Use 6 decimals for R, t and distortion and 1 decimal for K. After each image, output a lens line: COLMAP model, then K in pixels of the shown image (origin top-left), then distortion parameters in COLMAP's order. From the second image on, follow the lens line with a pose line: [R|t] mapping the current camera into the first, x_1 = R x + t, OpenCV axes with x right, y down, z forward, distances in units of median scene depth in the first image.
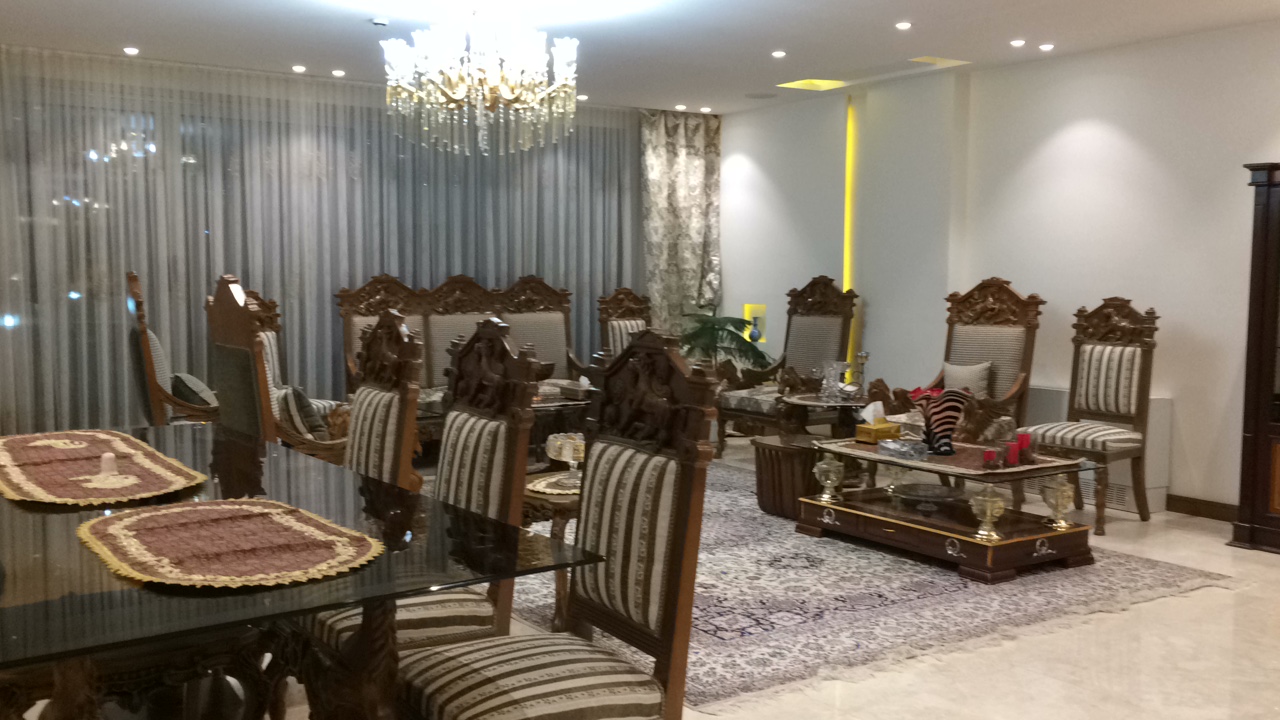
lens RADIAL K [[1215.5, 0, 639.9], [0, 1215.5, 357.3], [0, 0, 1]] dist [0.089099, -0.084047]
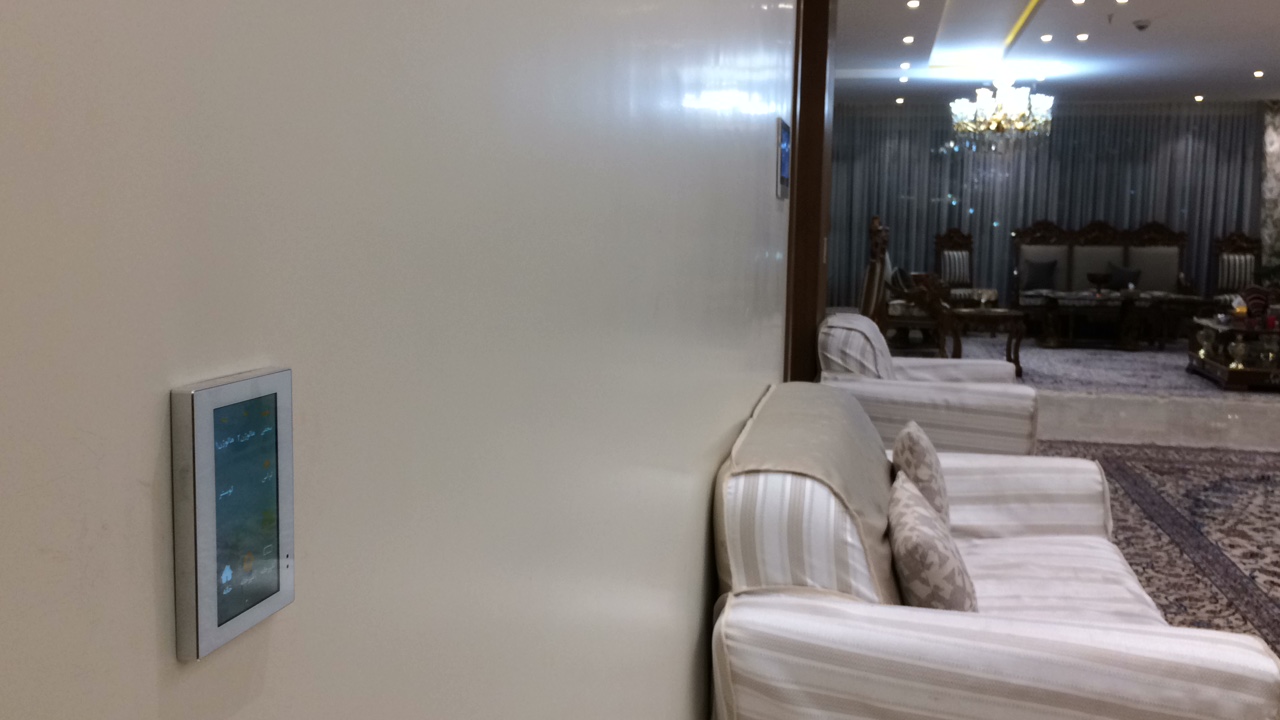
lens RADIAL K [[1215.5, 0, 639.9], [0, 1215.5, 357.3], [0, 0, 1]] dist [0.089099, -0.084047]
pose [[0.682899, 0.100817, -0.723522, 1.027165], [-0.074082, 0.994883, 0.068706, 0.073177], [0.726747, 0.006680, 0.686873, -0.859473]]
